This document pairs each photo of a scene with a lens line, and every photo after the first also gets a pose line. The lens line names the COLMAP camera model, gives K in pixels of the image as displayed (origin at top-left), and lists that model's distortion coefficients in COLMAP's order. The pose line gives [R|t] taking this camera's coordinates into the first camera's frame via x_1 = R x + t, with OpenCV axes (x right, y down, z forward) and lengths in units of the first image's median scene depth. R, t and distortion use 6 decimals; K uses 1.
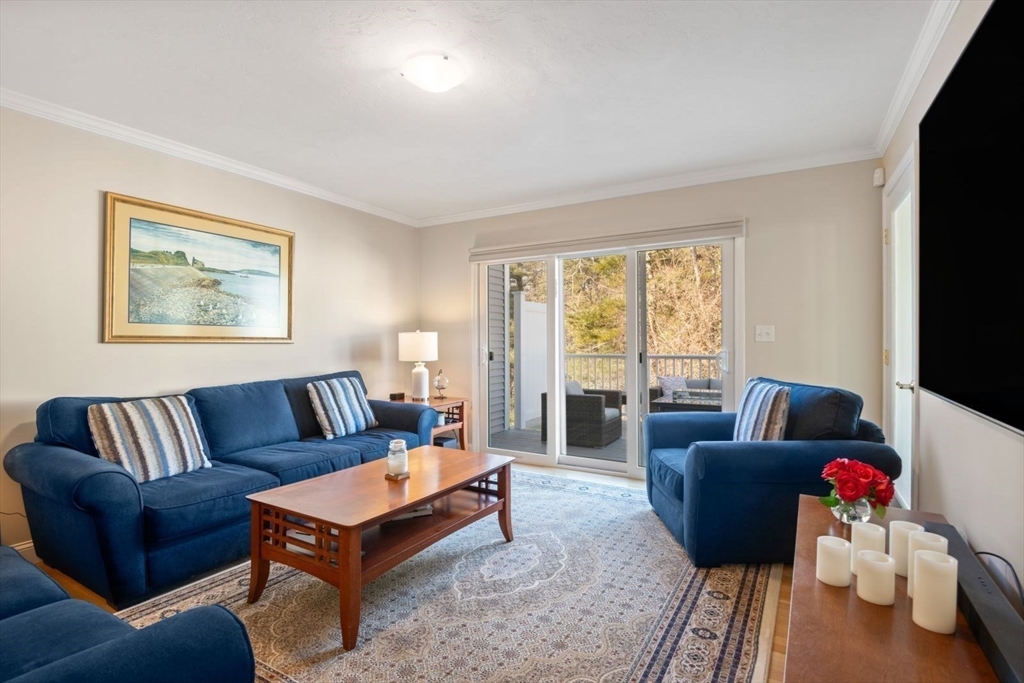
lens RADIAL K [[491.2, 0, 512.8], [0, 491.2, 340.4], [0, 0, 1]] dist [0.005248, 0.000989]
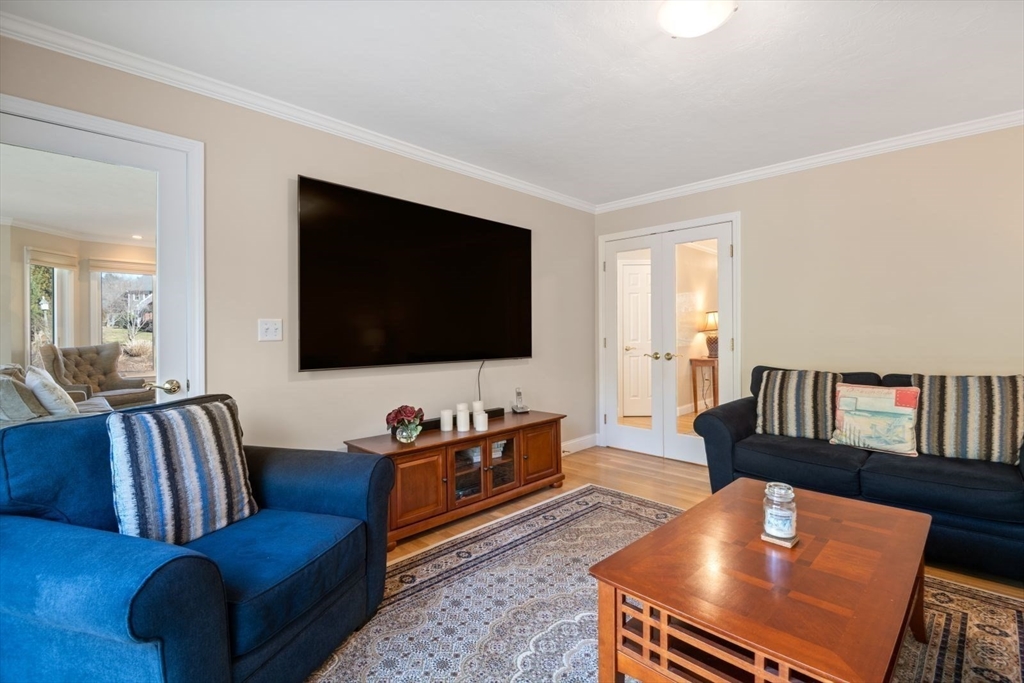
lens RADIAL K [[491.2, 0, 515.0], [0, 491.2, 333.5], [0, 0, 1]] dist [0.005248, 0.000989]
pose [[-0.970257, 0.003528, 0.242051, -0.061876], [0.007928, 0.999821, 0.017205, -0.019905], [-0.241947, 0.018613, -0.970111, 2.047886]]
